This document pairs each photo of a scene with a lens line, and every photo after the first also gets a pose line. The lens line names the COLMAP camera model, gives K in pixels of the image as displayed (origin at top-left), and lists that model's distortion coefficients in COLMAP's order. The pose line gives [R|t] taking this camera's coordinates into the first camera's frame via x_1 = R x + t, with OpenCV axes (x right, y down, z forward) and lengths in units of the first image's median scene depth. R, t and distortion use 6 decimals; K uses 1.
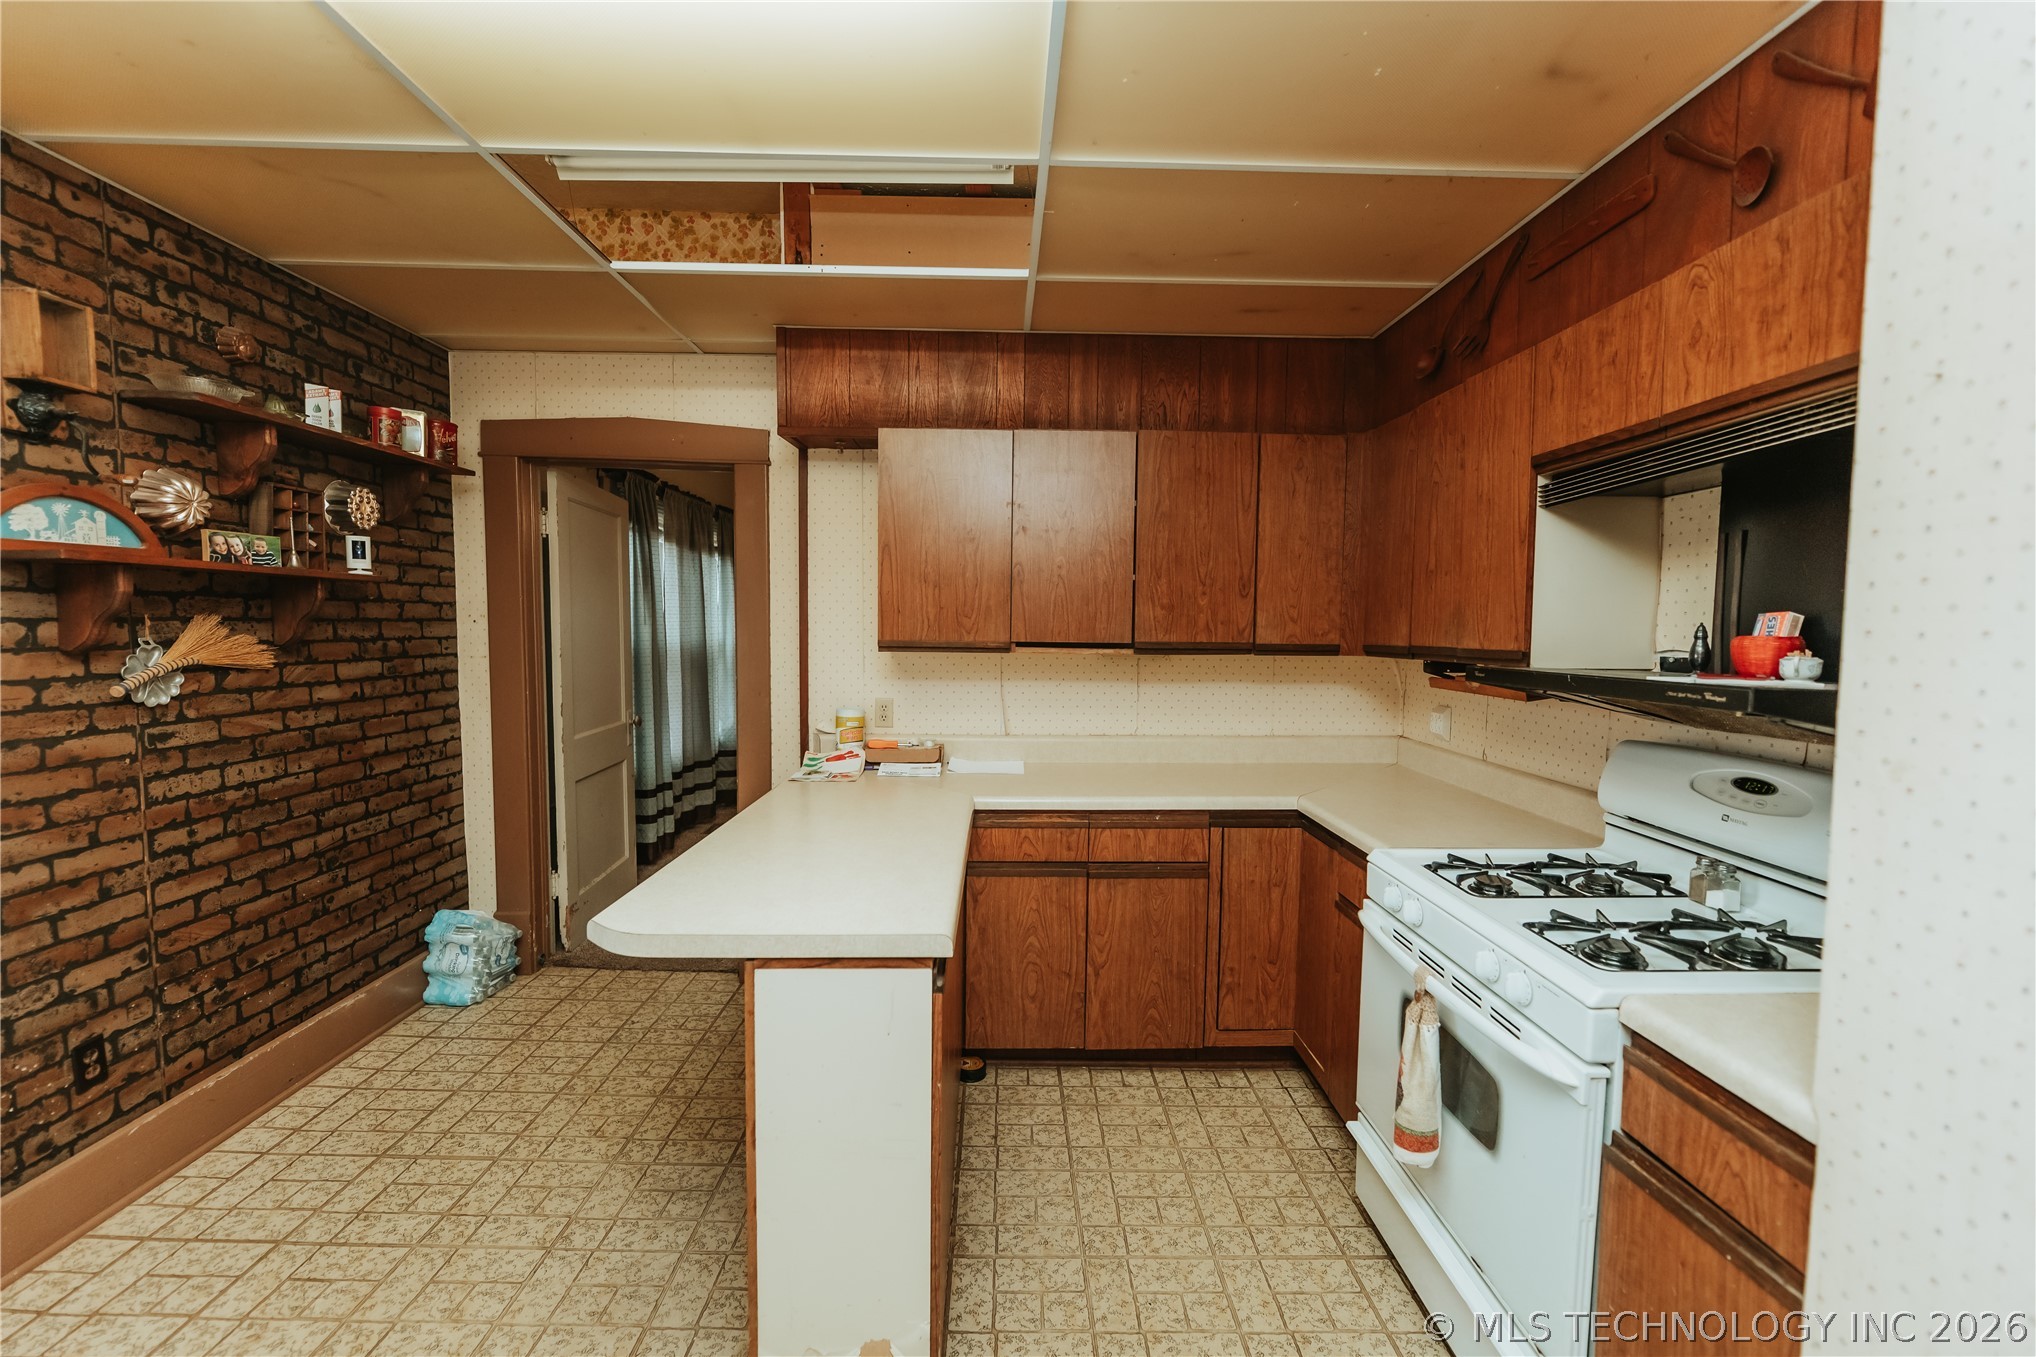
lens RADIAL K [[813.2, 0, 1014.7], [0, 813.2, 680.6], [0, 0, 1]] dist [0.002411, 0.000084]
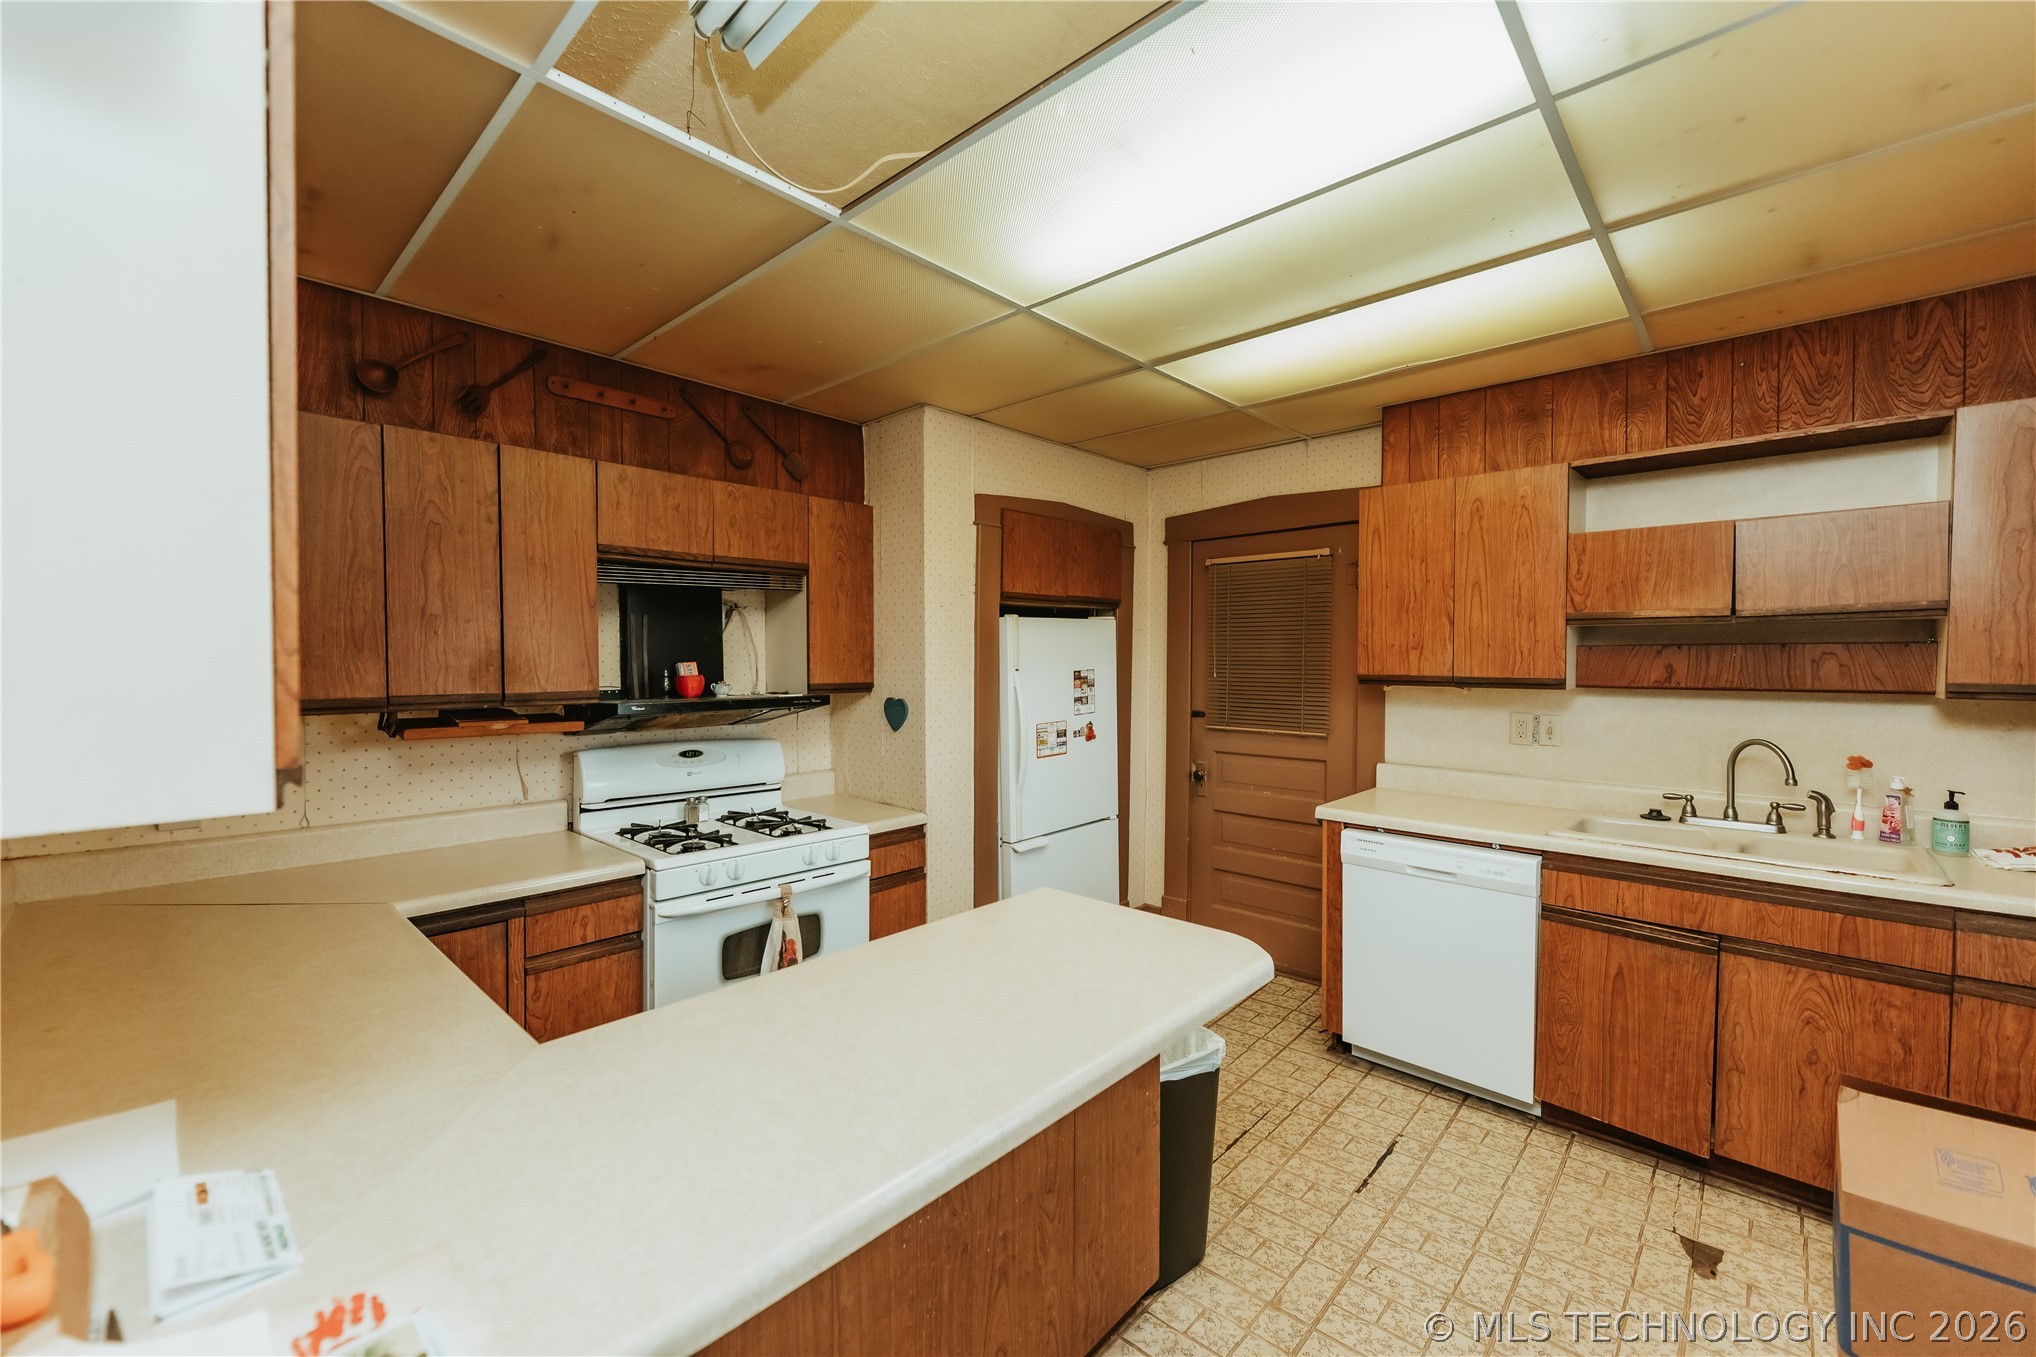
lens RADIAL K [[813.2, 0, 1016.9], [0, 813.2, 673.7], [0, 0, 1]] dist [0.002411, 0.000084]
pose [[-0.723234, -0.015076, 0.690439, -0.992162], [0.044093, 0.996714, 0.067951, -0.159753], [-0.689194, 0.079588, -0.720192, 1.928338]]
